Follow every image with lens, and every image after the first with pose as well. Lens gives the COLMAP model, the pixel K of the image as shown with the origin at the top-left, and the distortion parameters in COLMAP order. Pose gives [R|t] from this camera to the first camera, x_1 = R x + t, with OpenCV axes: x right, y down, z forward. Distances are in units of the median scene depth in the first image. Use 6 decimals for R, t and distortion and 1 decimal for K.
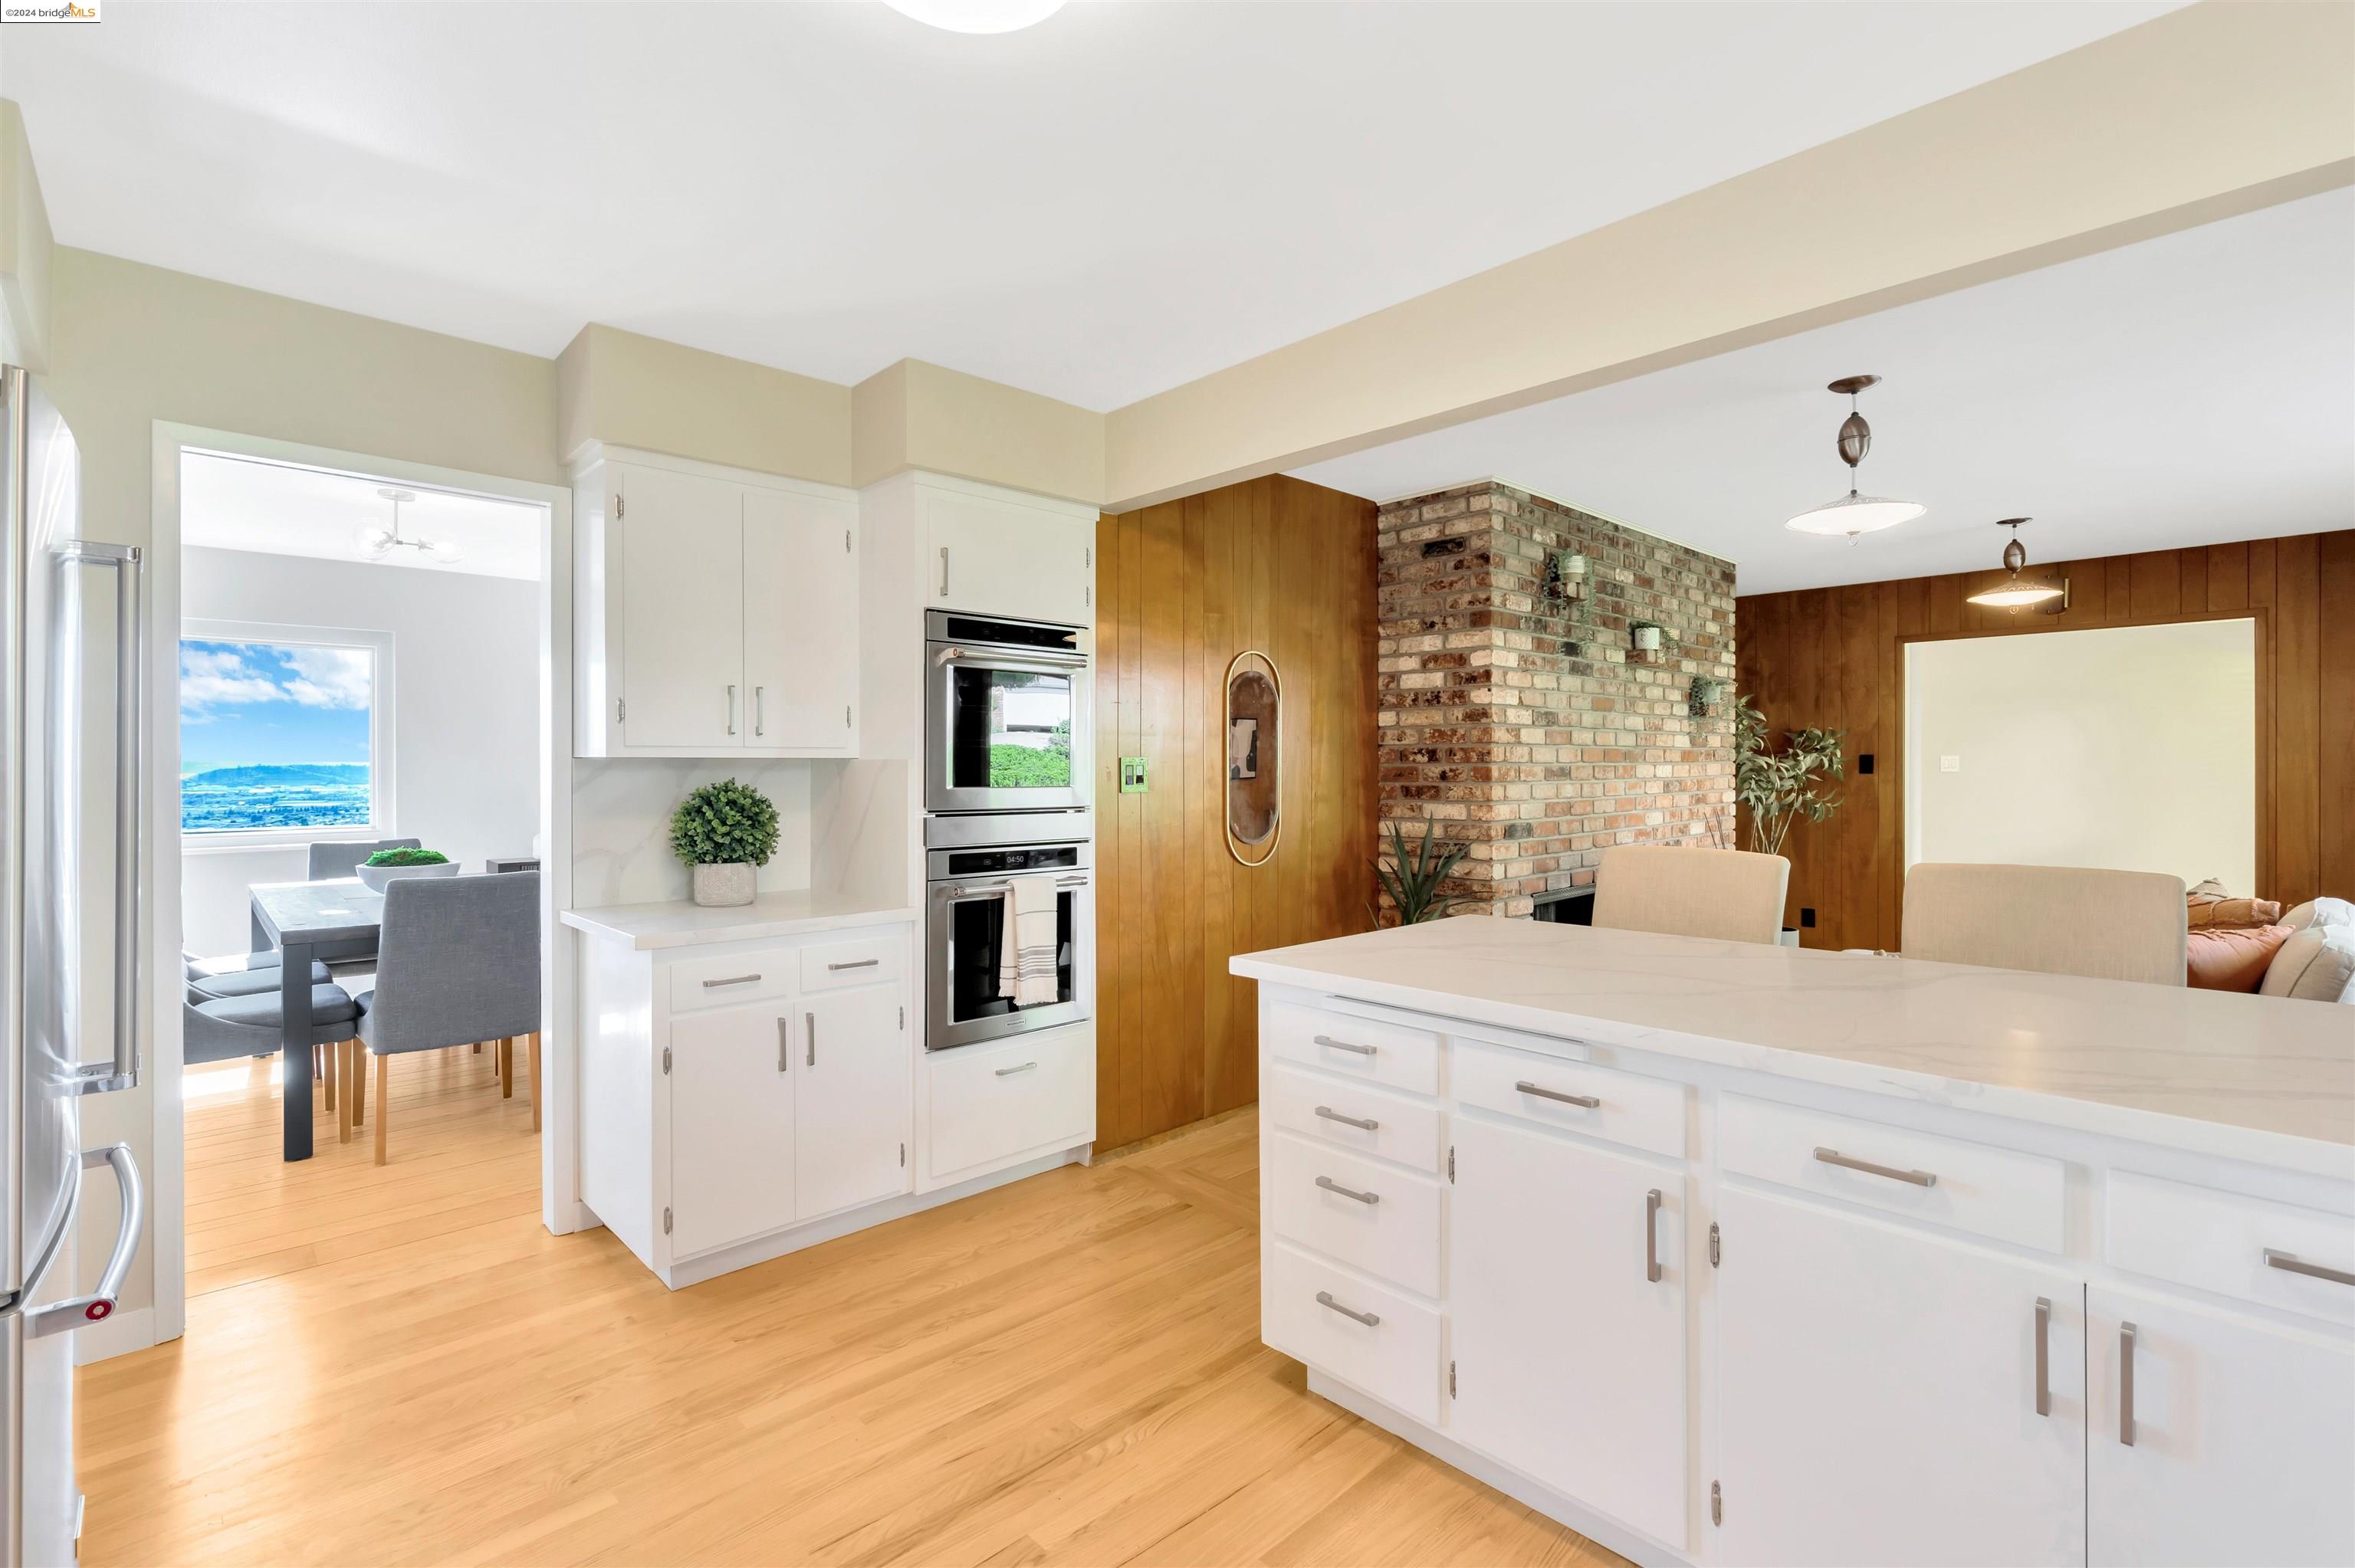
lens RADIAL K [[1076.5, 0, 1188.6], [0, 1076.5, 763.6], [0, 0, 1]] dist [-0.021796, 0.001324]
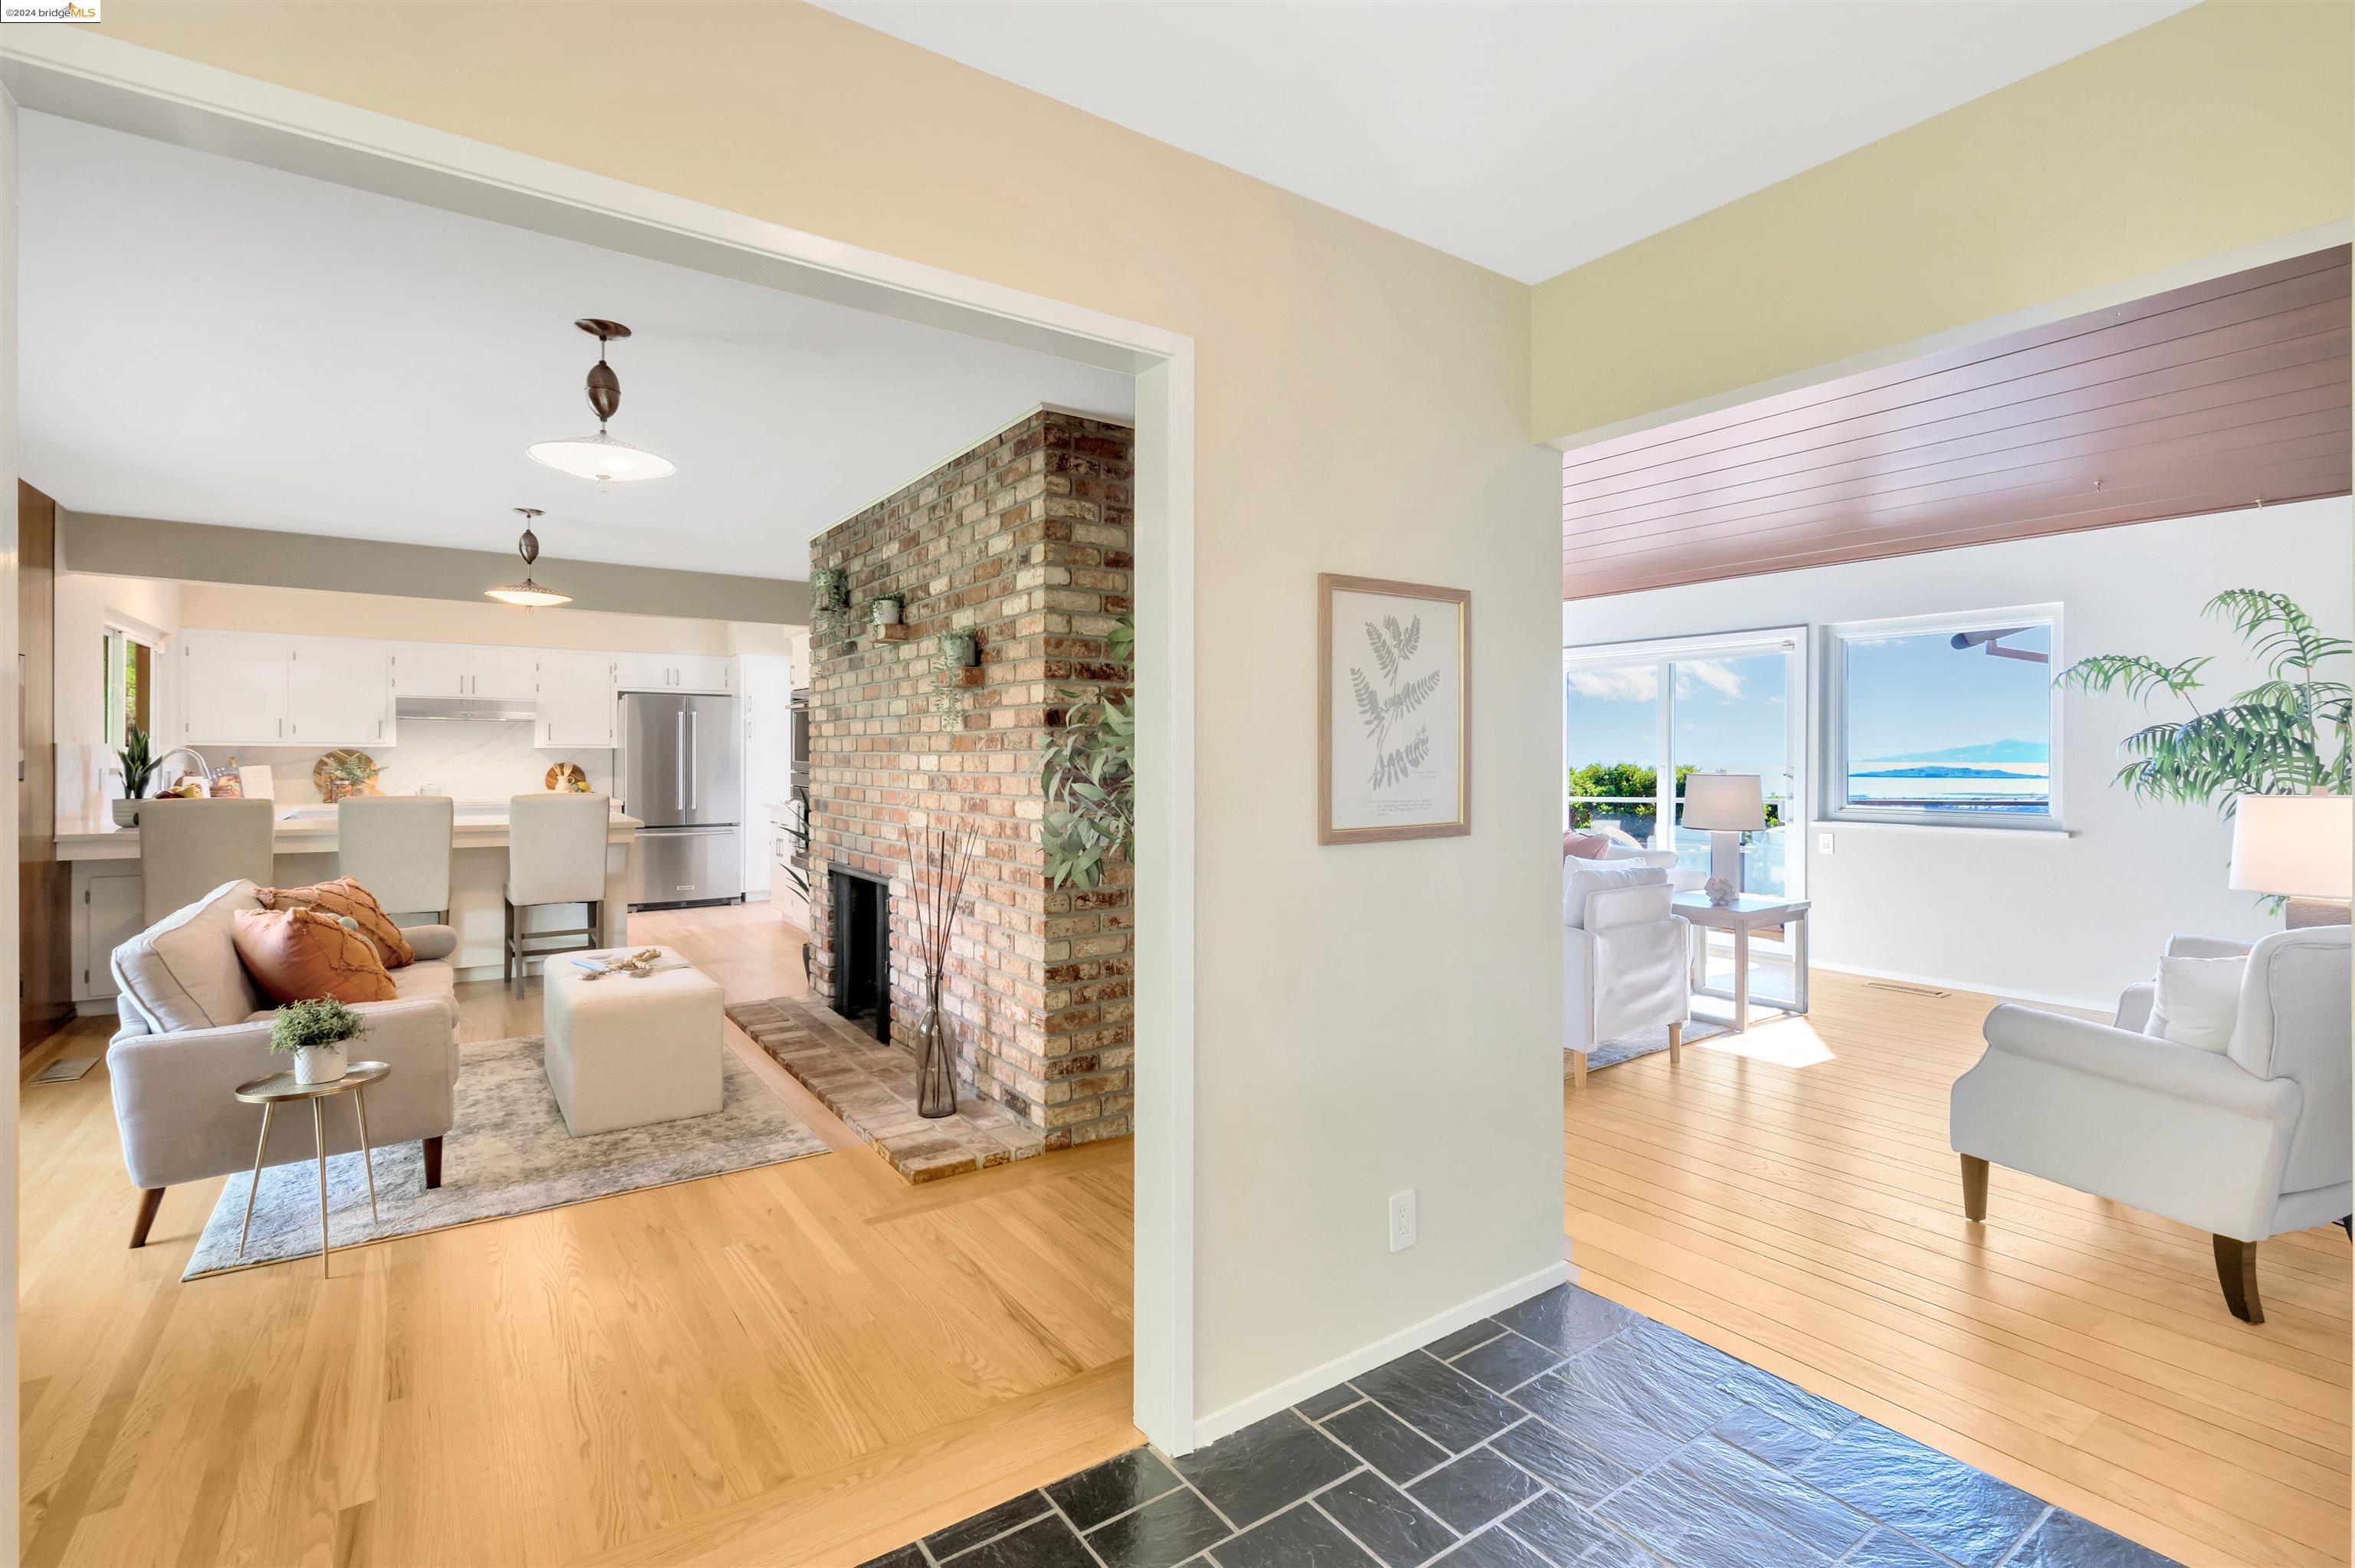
lens RADIAL K [[1076.5, 0, 1172.1], [0, 1076.5, 760.4], [0, 0, 1]] dist [-0.021796, 0.001324]
pose [[-0.160933, 0.009250, -0.986922, 1.272368], [-0.001705, 0.999952, 0.009650, -0.003097], [0.986964, 0.003235, -0.160910, 1.379349]]
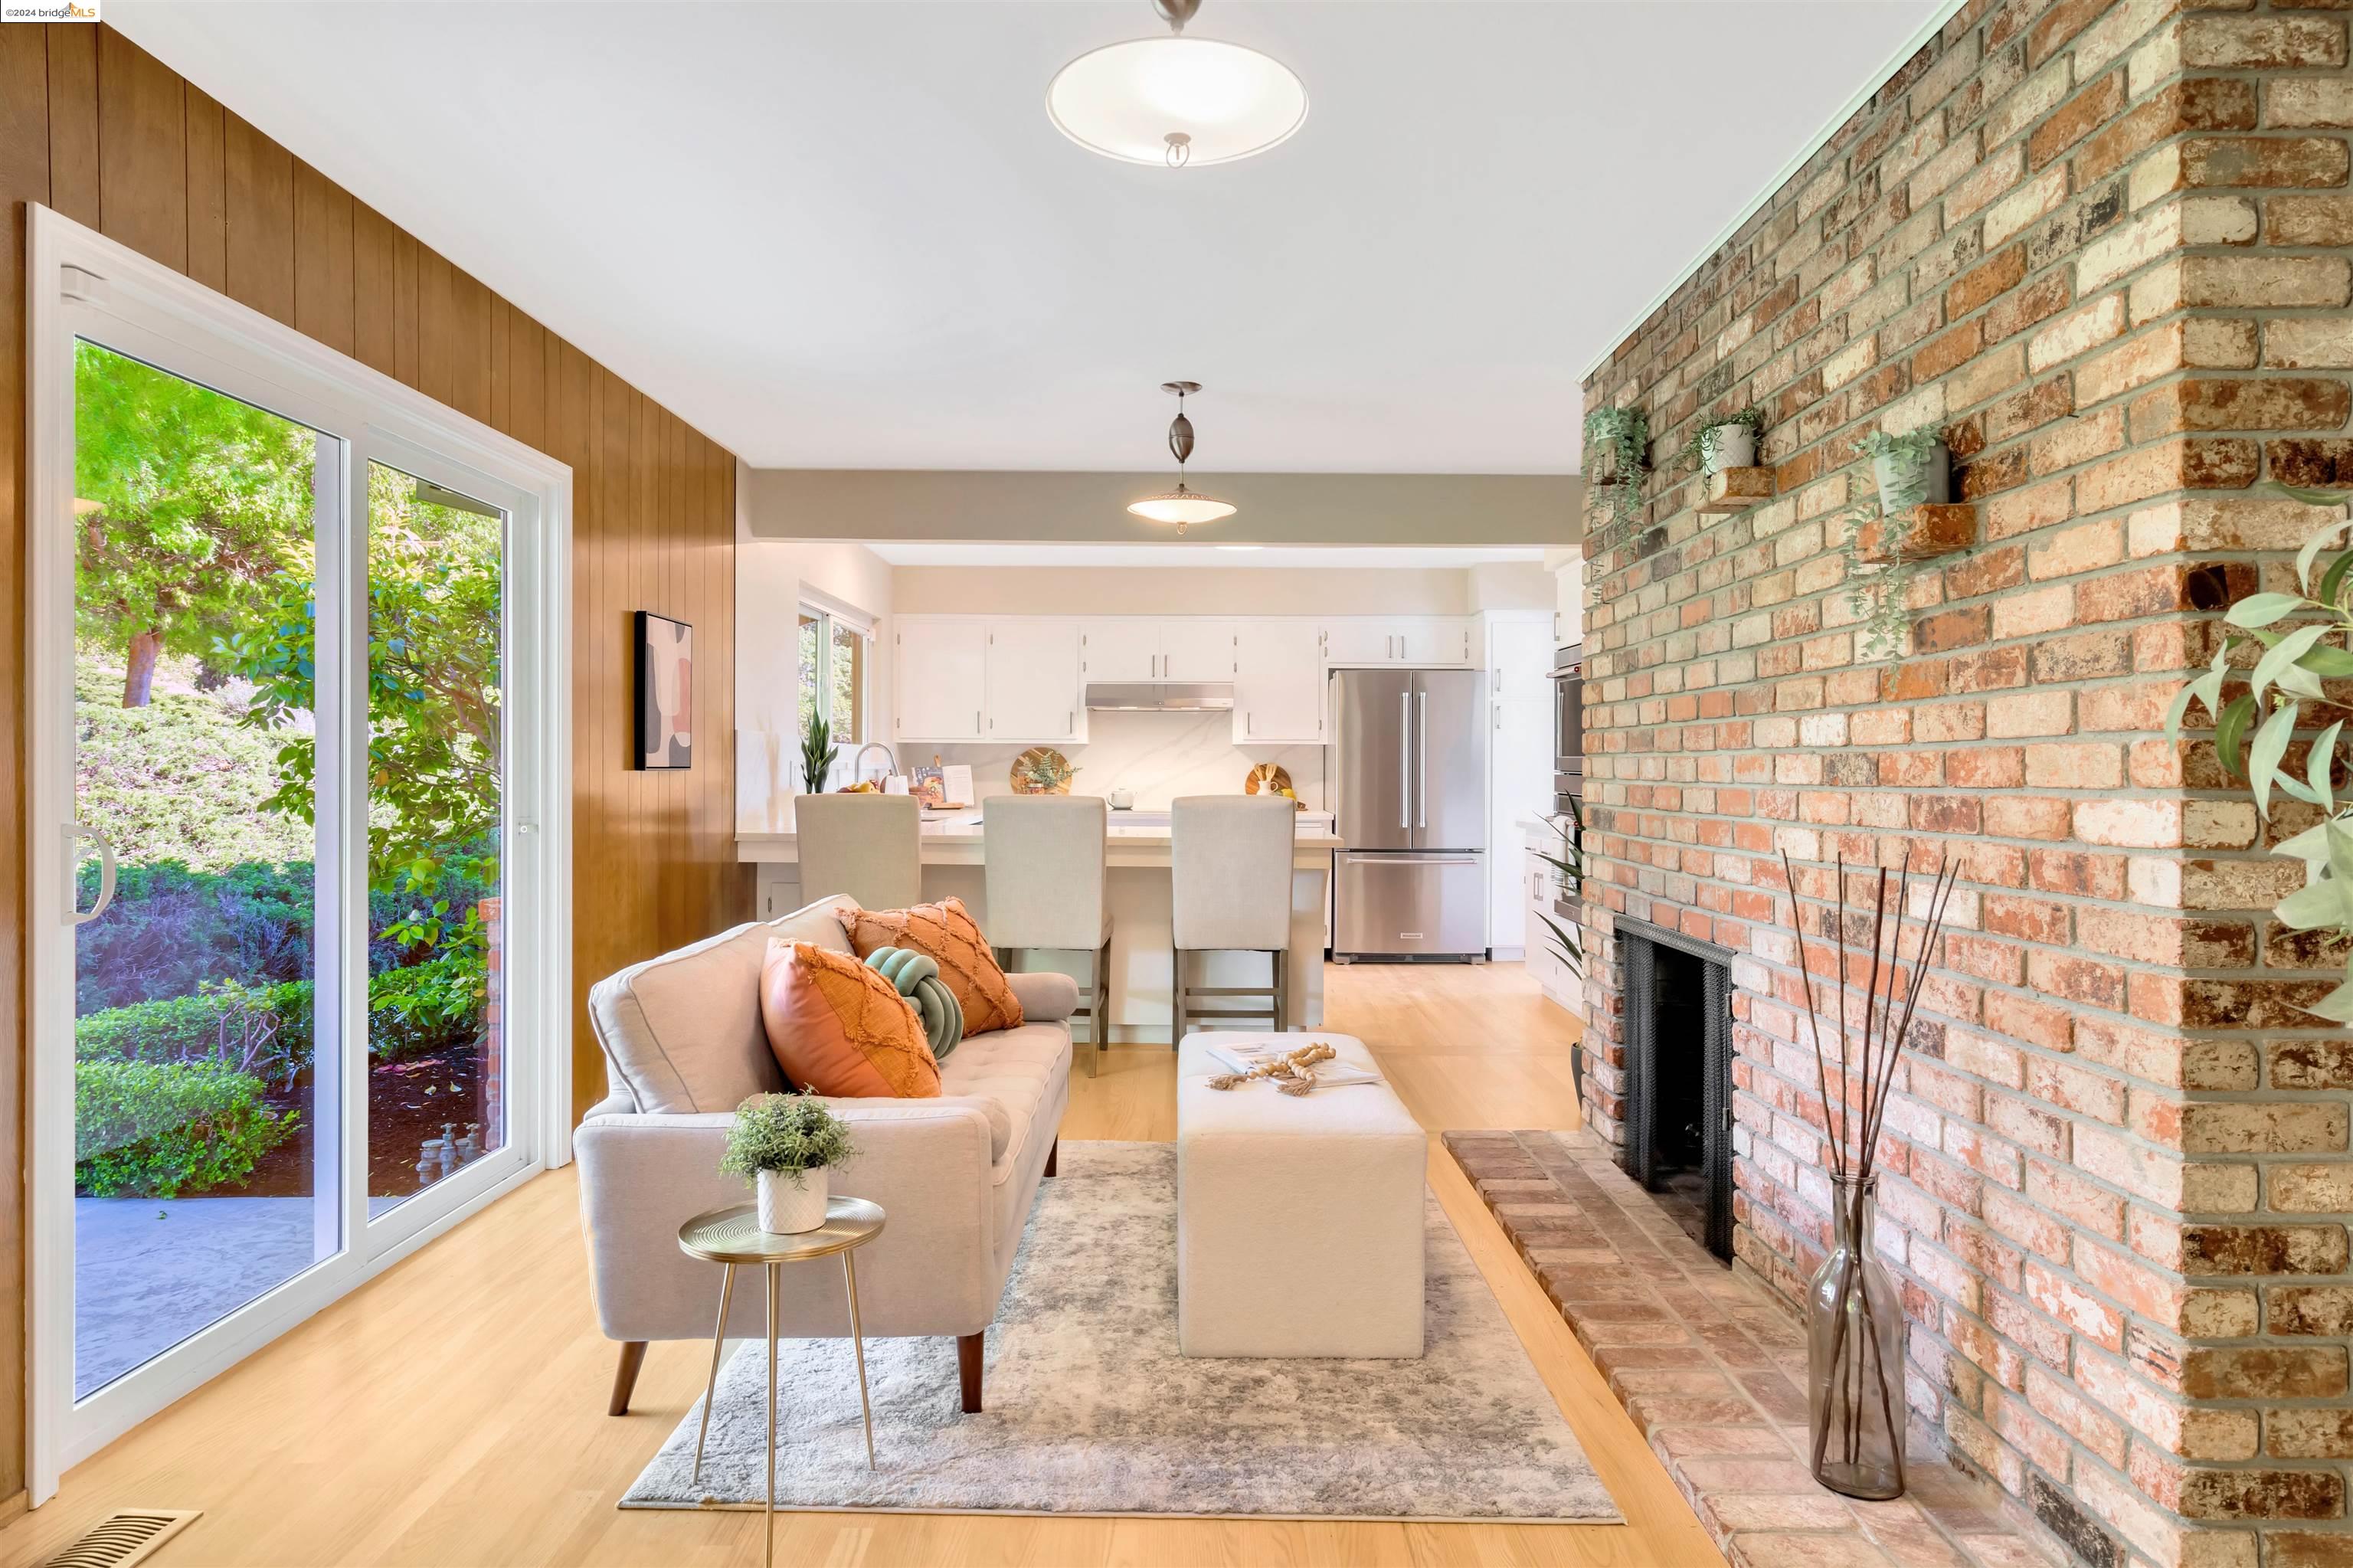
lens RADIAL K [[1363.0, 0, 1151.1], [0, 1363.0, 769.5], [0, 0, 1]] dist [-0.003963, -0.001818]
pose [[-0.712683, 0.003659, -0.701476, 1.028711], [0.001588, 0.999992, 0.003602, 0.020468], [0.701484, 0.001453, -0.712684, 1.249402]]
